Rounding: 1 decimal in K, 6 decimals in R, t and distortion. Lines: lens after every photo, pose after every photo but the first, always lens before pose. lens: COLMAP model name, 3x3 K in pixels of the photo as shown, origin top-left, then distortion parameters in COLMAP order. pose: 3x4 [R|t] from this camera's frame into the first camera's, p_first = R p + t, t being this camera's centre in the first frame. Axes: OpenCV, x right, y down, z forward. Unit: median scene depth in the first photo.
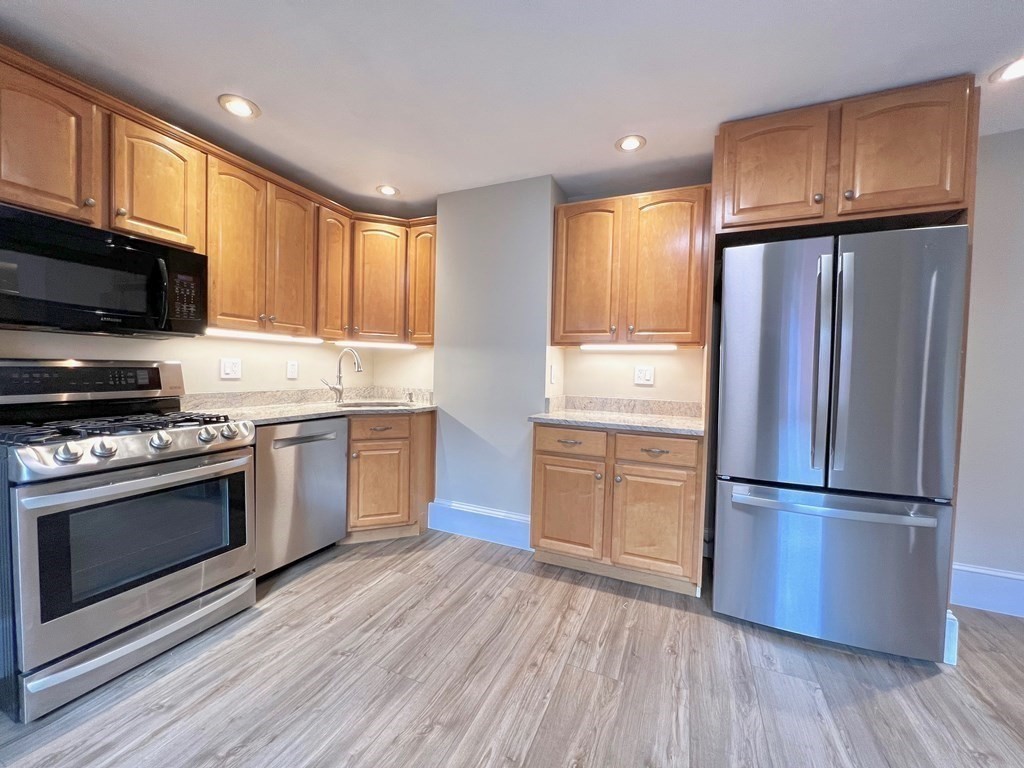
lens RADIAL K [[404.4, 0, 513.2], [0, 404.4, 381.9], [0, 0, 1]] dist [-0.001850, -0.000878]
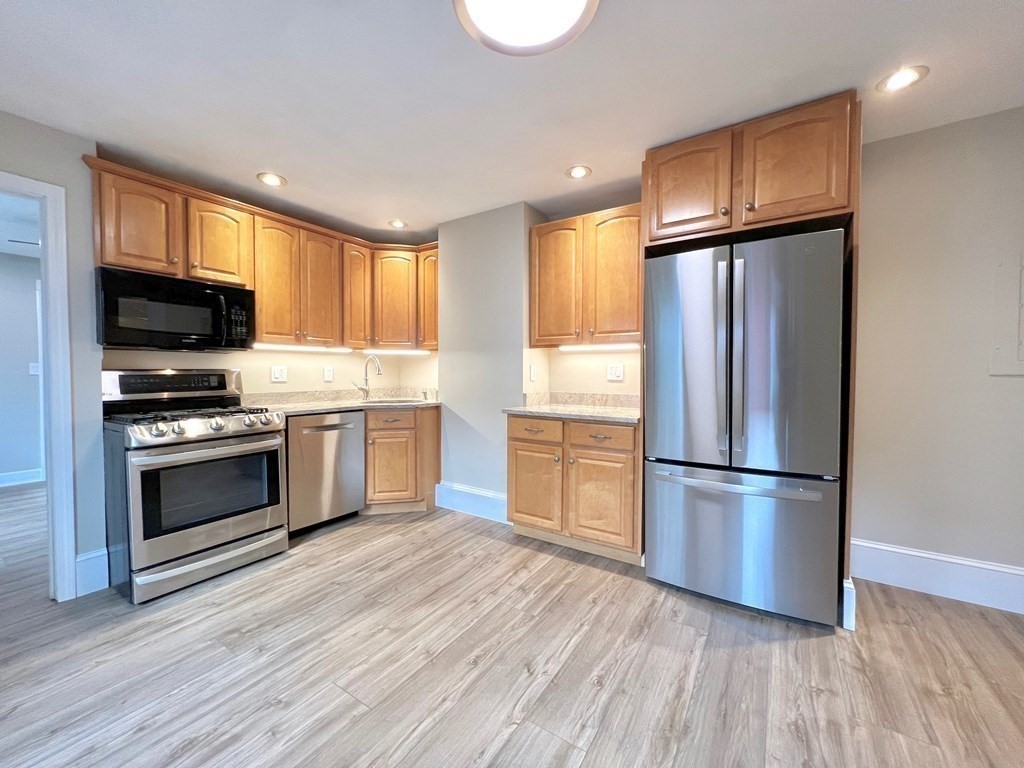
lens RADIAL K [[404.4, 0, 513.0], [0, 404.4, 381.4], [0, 0, 1]] dist [-0.001850, -0.000878]
pose [[0.985995, -0.018557, -0.165739, 0.323895], [0.017311, 0.999810, -0.008961, 0.019850], [0.165874, 0.005967, 0.986129, -0.193990]]
